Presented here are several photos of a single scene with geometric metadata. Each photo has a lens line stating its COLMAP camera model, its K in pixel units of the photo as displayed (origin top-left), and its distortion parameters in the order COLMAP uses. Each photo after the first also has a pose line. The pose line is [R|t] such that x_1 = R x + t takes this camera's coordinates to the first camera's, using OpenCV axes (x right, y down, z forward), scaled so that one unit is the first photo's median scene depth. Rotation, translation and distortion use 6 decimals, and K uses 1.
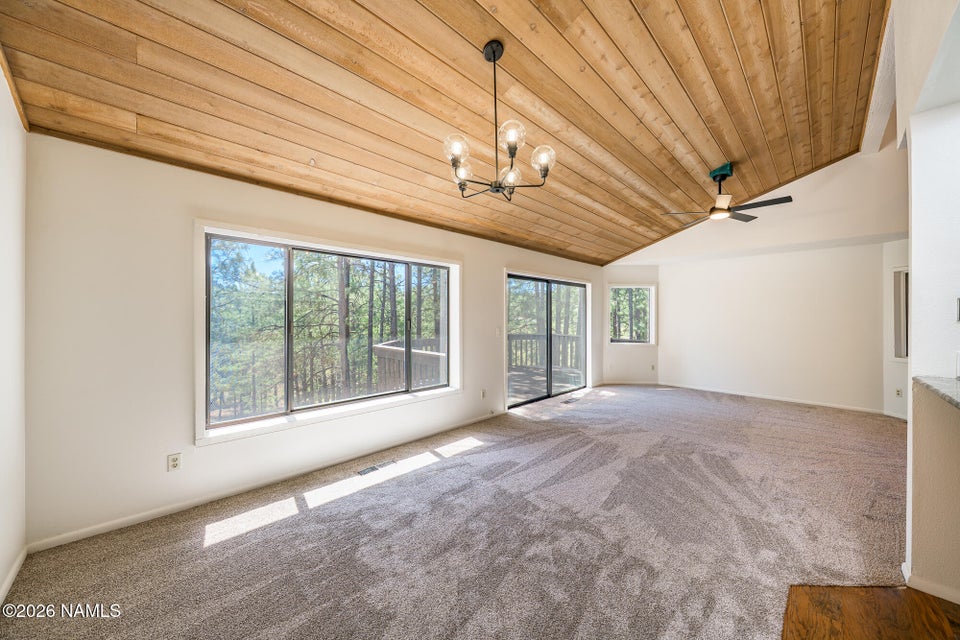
lens RADIAL K [[337.6, 0, 485.1], [0, 337.6, 319.5], [0, 0, 1]] dist [-0.000723, -0.000284]
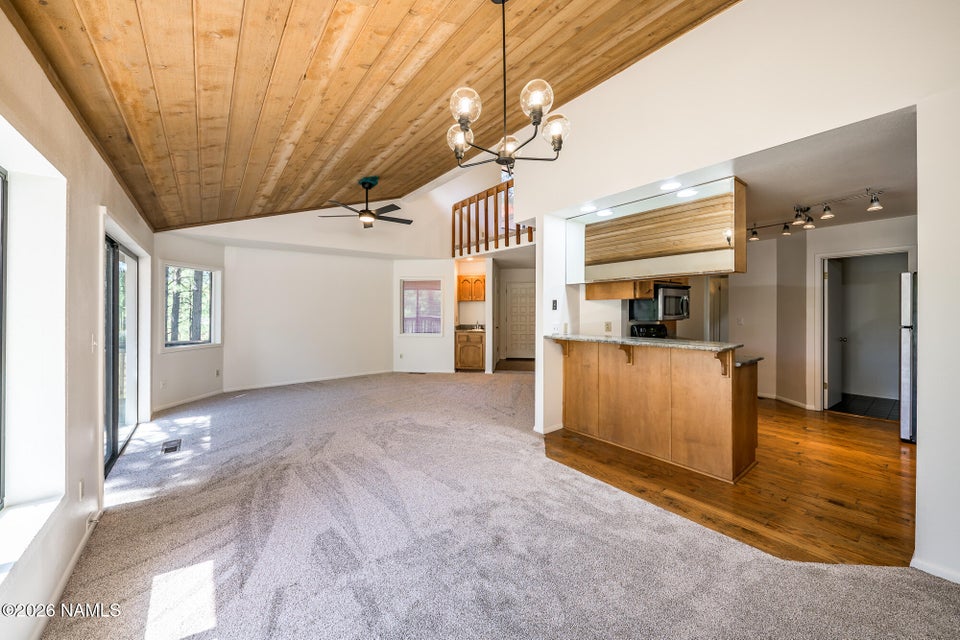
lens RADIAL K [[353.8, 0, 482.5], [0, 353.8, 312.1], [0, 0, 1]] dist [-0.000572, -0.000012]
pose [[0.113406, -0.012920, 0.993465, -0.496474], [0.012427, 0.999856, 0.011585, -0.006267], [-0.993471, 0.011032, 0.113551, 0.550795]]
